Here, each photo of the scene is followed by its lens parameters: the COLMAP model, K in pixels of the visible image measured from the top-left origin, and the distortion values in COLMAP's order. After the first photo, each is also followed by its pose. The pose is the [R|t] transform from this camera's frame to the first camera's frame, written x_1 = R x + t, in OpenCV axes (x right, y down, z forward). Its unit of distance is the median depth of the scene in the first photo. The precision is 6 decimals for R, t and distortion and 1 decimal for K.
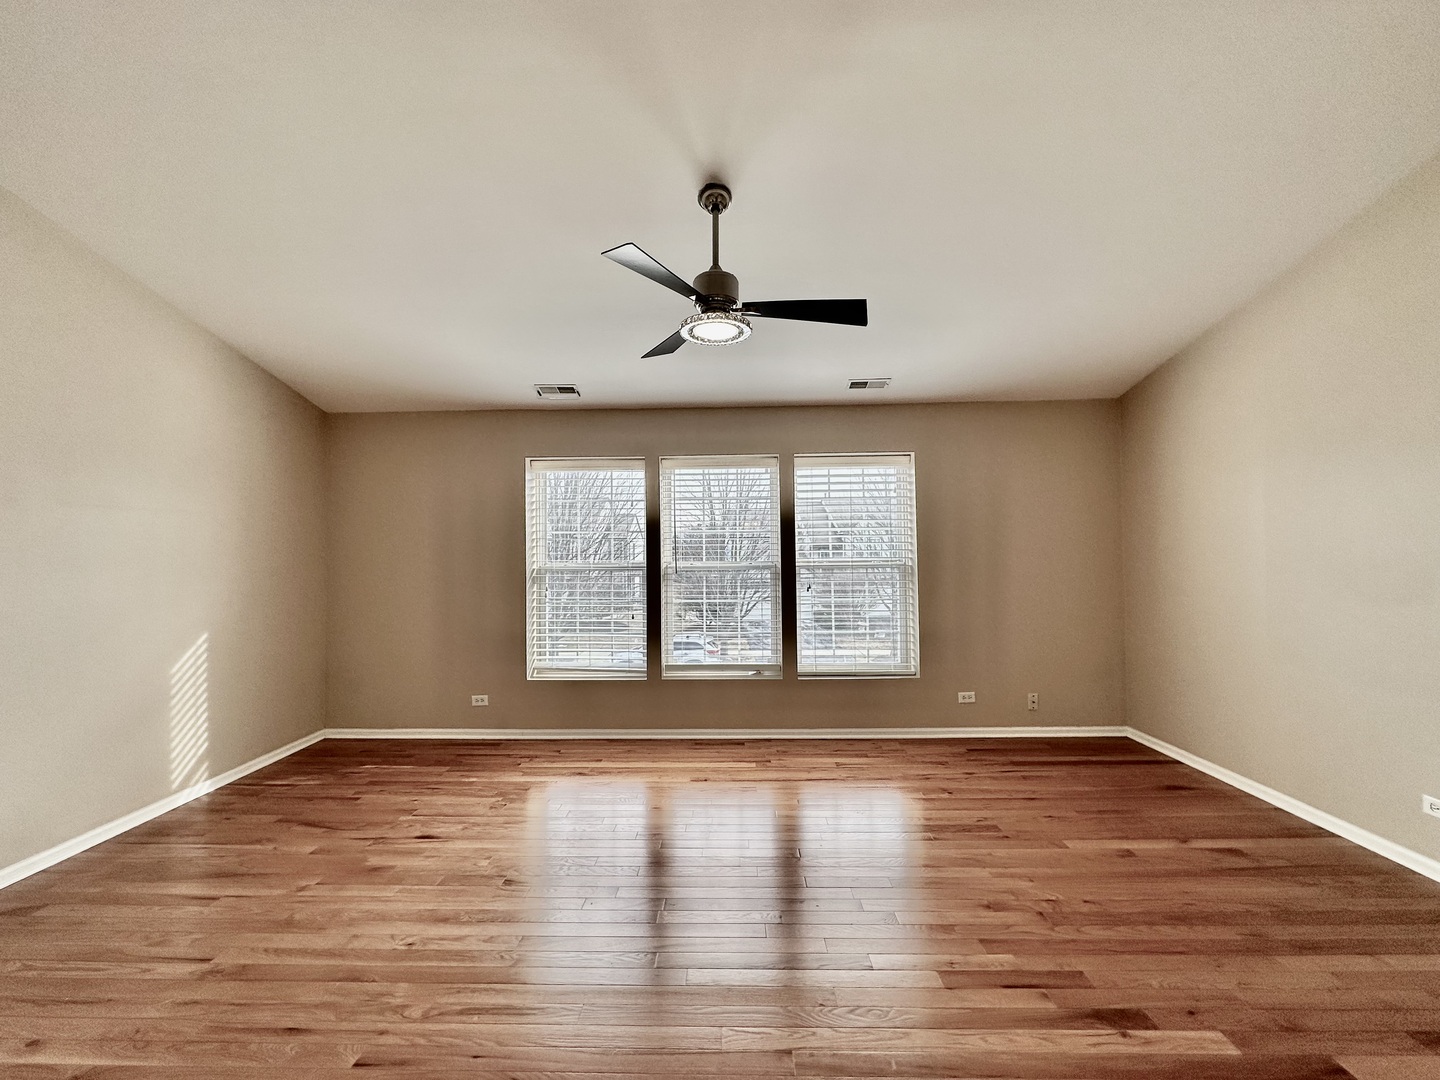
lens RADIAL K [[575.2, 0, 718.6], [0, 575.2, 537.2], [0, 0, 1]] dist [-0.001961, 0.000575]
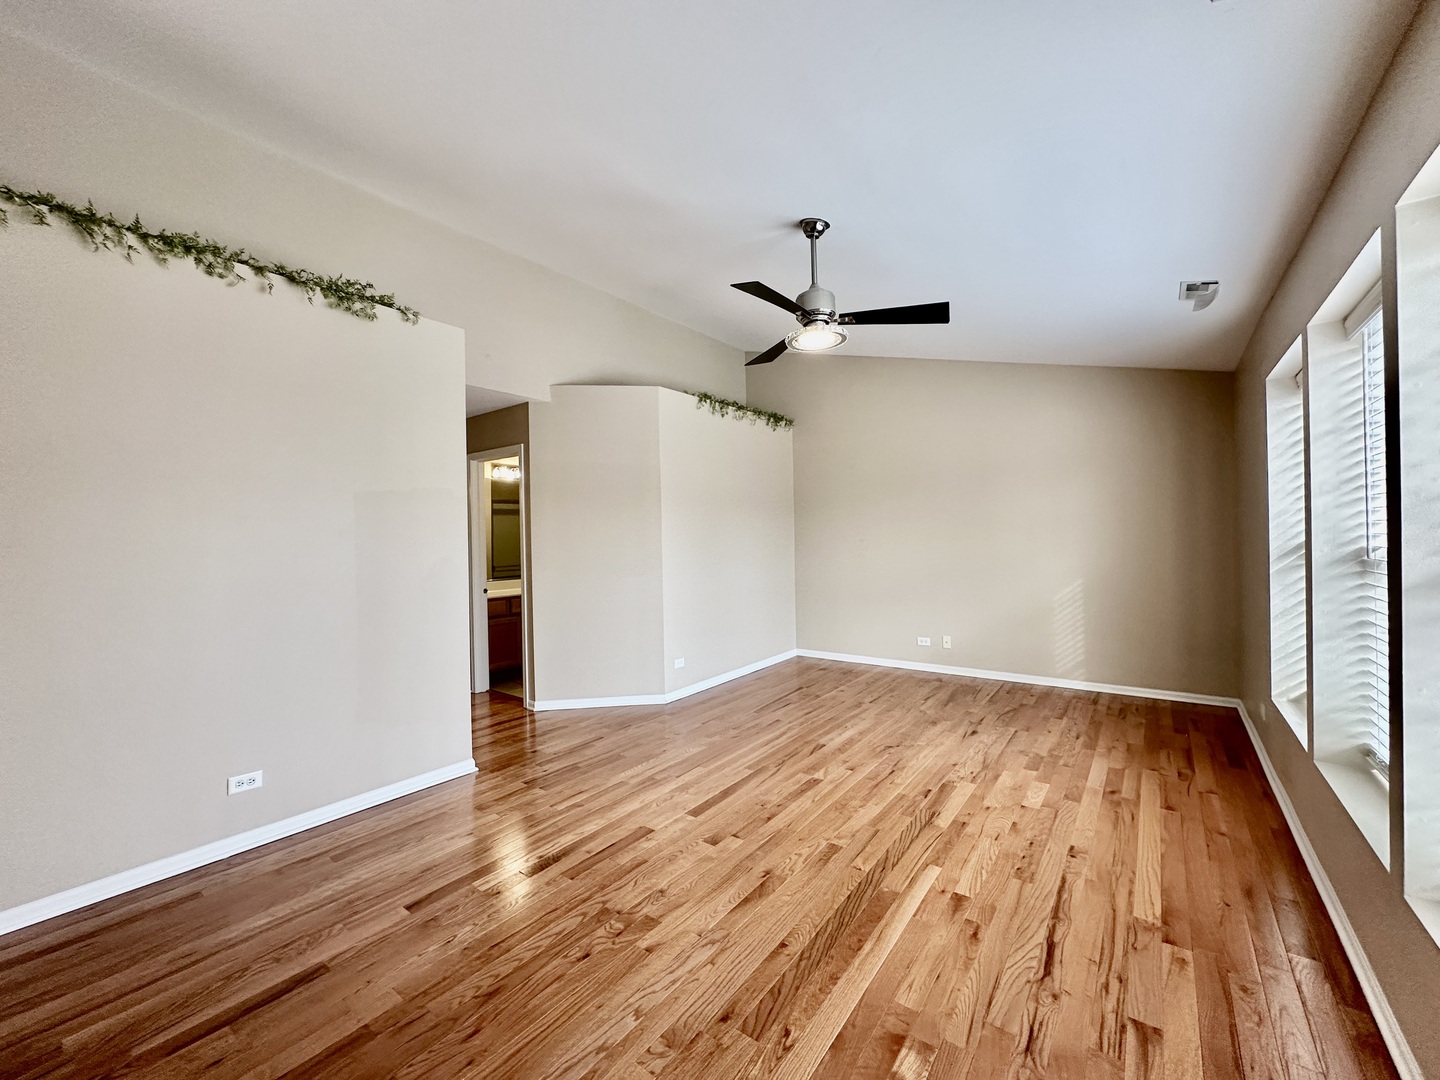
lens RADIAL K [[575.2, 0, 715.0], [0, 575.2, 537.1], [0, 0, 1]] dist [-0.001961, 0.000575]
pose [[-0.588903, 0.020275, -0.807949, 0.731883], [0.045581, 0.998927, -0.008155, 0.032153], [0.806917, -0.041630, -0.589195, 1.027352]]
